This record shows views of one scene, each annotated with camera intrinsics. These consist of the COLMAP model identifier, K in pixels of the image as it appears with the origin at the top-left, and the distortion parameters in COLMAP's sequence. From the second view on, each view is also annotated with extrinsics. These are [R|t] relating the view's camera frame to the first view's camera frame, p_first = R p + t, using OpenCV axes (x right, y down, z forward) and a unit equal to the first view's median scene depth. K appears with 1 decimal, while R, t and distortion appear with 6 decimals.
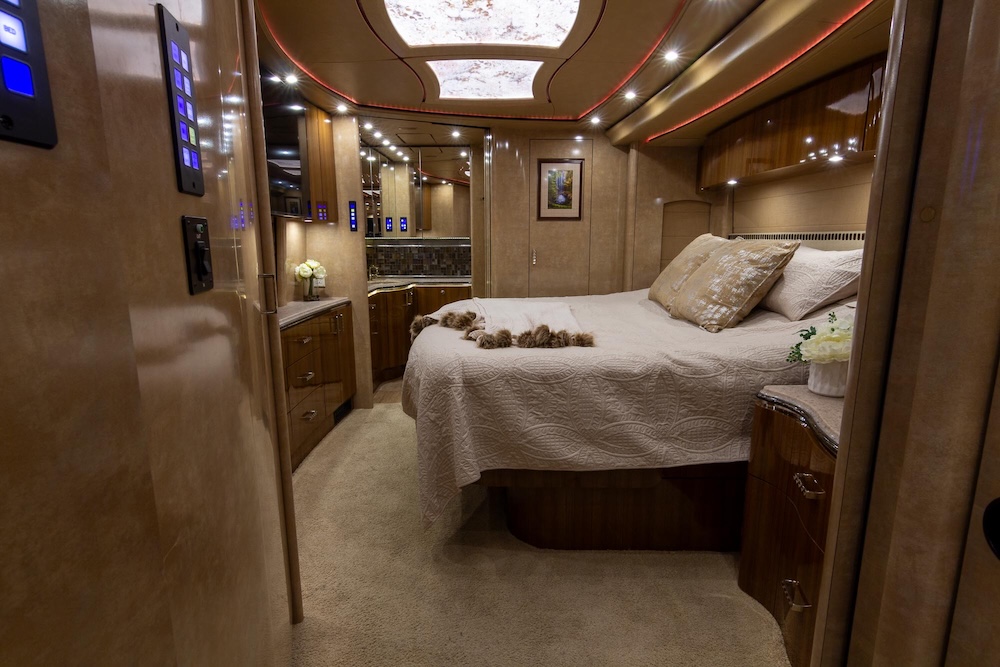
lens RADIAL K [[505.7, 0, 501.7], [0, 505.7, 331.6], [0, 0, 1]] dist [-0.003616, 0.002550]
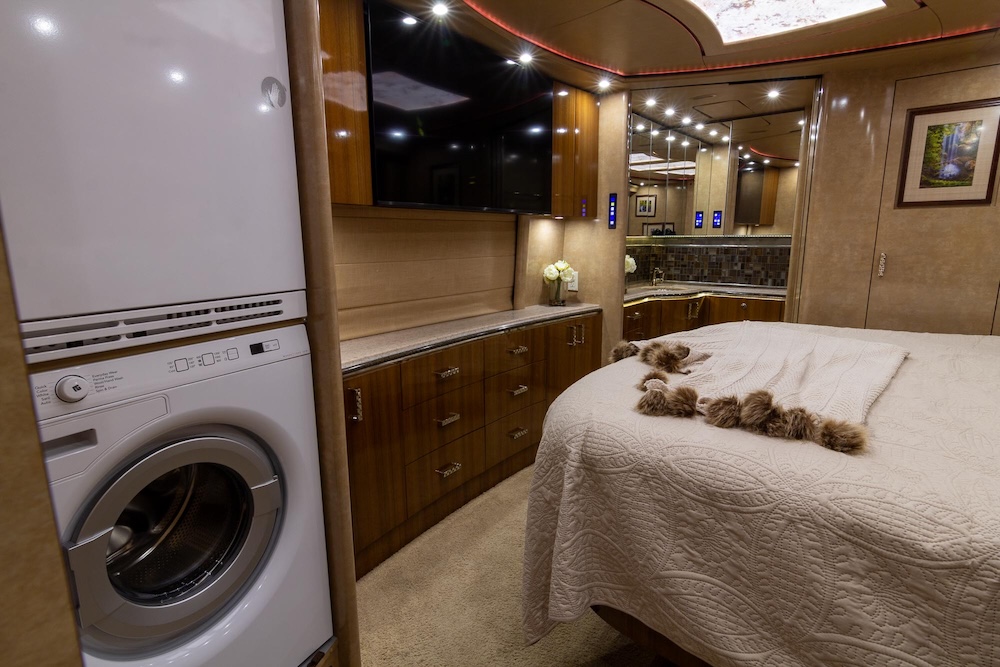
lens RADIAL K [[505.7, 0, 501.7], [0, 505.7, 331.6], [0, 0, 1]] dist [-0.003616, 0.002550]
pose [[0.768743, 0.113831, -0.629346, 0.111705], [-0.110829, 0.992856, 0.044202, -0.038843], [0.629881, 0.035769, 0.775867, 0.204590]]
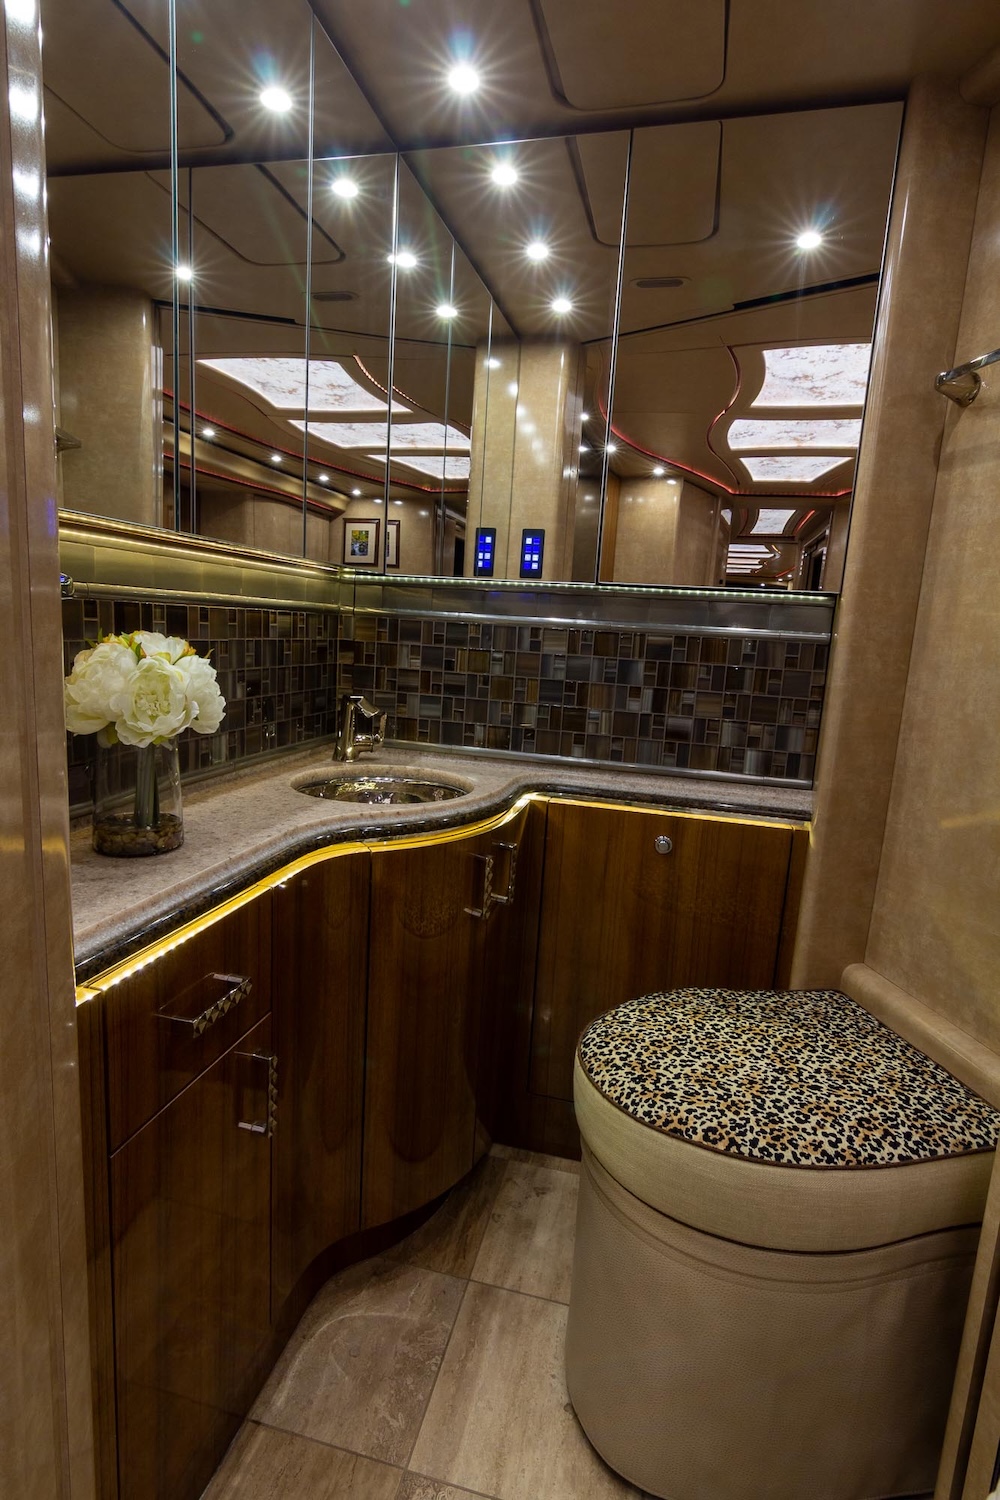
lens RADIAL K [[758.5, 0, 502.8], [0, 758.5, 752.6], [0, 0, 1]] dist [-0.003616, 0.002550]
pose [[0.965777, 0.097526, -0.240341, -0.134444], [-0.103252, 0.994591, -0.011314, -0.130109], [0.237938, 0.035743, 0.970622, 0.827012]]
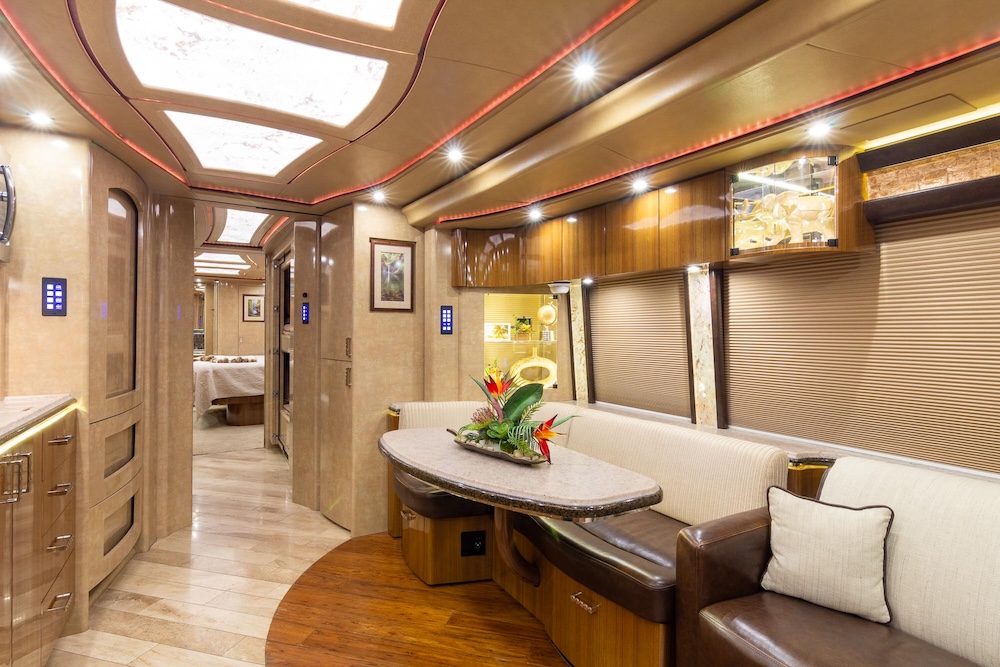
lens RADIAL K [[505.7, 0, 501.7], [0, 505.7, 331.6], [0, 0, 1]] dist [-0.003616, 0.002550]
pose [[0.870715, 0.006337, 0.491748, -0.026712], [0.081909, 0.984082, -0.157713, 0.256598], [-0.484919, 0.177602, 0.856336, -1.405093]]
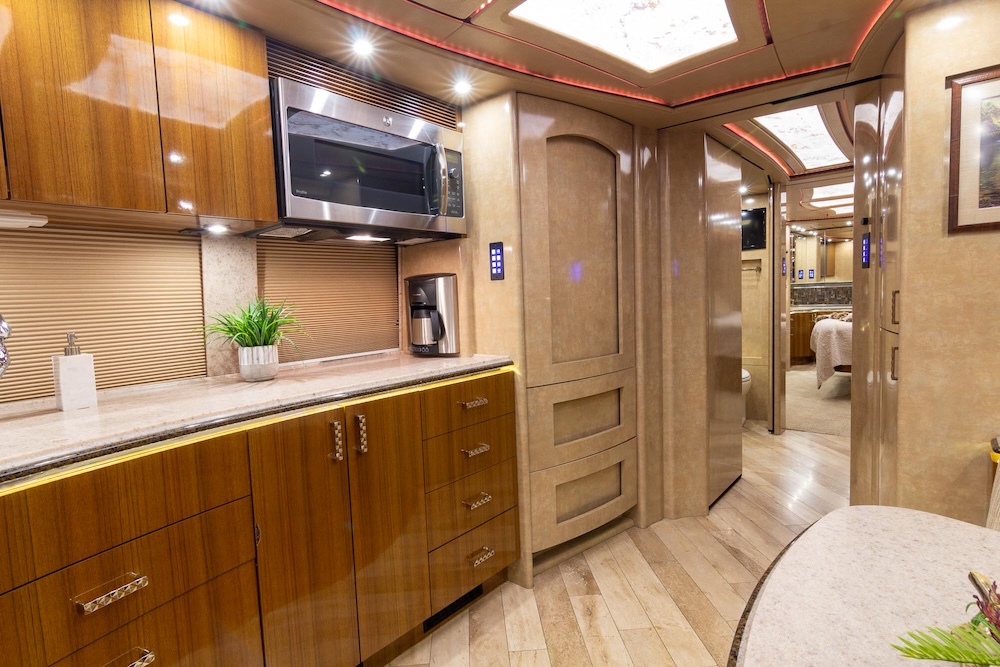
lens RADIAL K [[505.7, 0, 501.7], [0, 505.7, 331.6], [0, 0, 1]] dist [-0.003616, 0.002550]
pose [[0.745563, 0.021431, -0.666091, 0.196683], [-0.084420, 0.994468, -0.062496, 0.207465], [0.661067, 0.102826, 0.743248, -1.121716]]
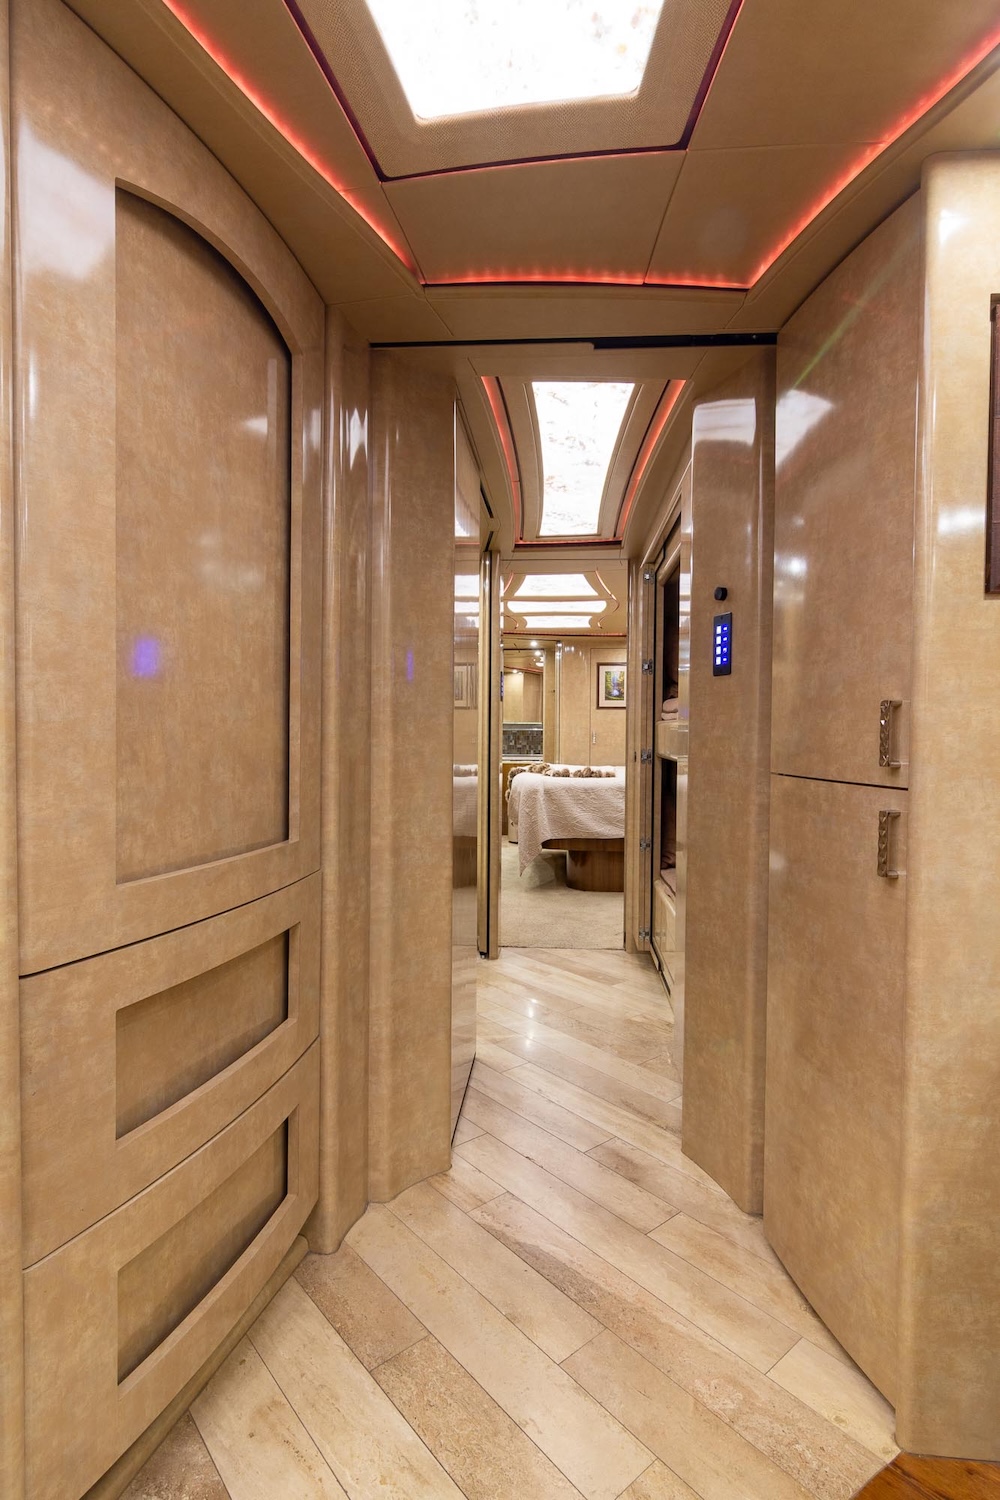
lens RADIAL K [[758.5, 0, 502.8], [0, 758.5, 752.6], [0, 0, 1]] dist [-0.003616, 0.002550]
pose [[0.995175, 0.011167, -0.097474, 0.023632], [-0.026101, 0.987832, -0.153319, 0.194469], [0.094576, 0.155124, 0.983358, -0.917529]]
